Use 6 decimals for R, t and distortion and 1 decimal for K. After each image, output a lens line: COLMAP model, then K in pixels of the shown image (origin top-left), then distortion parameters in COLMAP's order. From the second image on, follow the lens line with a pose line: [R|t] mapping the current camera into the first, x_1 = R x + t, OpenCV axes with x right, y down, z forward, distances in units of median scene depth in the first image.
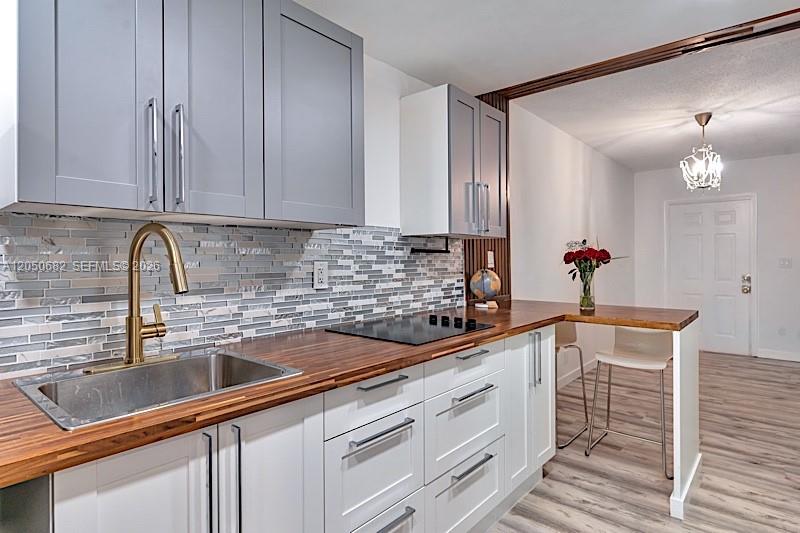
lens RADIAL K [[439.2, 0, 400.0], [0, 439.2, 266.5], [0, 0, 1]] dist [-0.001611, 0.000013]
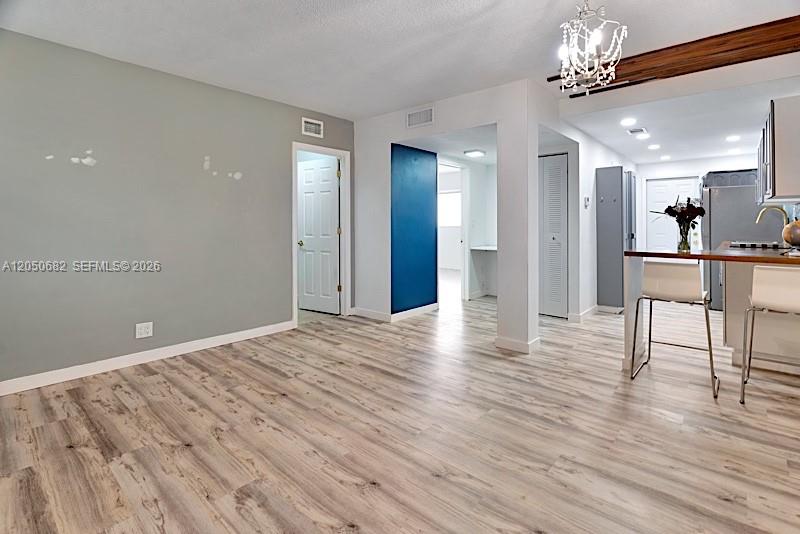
lens RADIAL K [[384.1, 0, 402.6], [0, 384.1, 223.4], [0, 0, 1]] dist [-0.012946, -0.000034]
pose [[-0.999954, 0.006727, 0.006885, 1.665145], [0.006817, 0.999890, 0.013163, -0.008180], [-0.006796, 0.013210, -0.999890, 2.673433]]
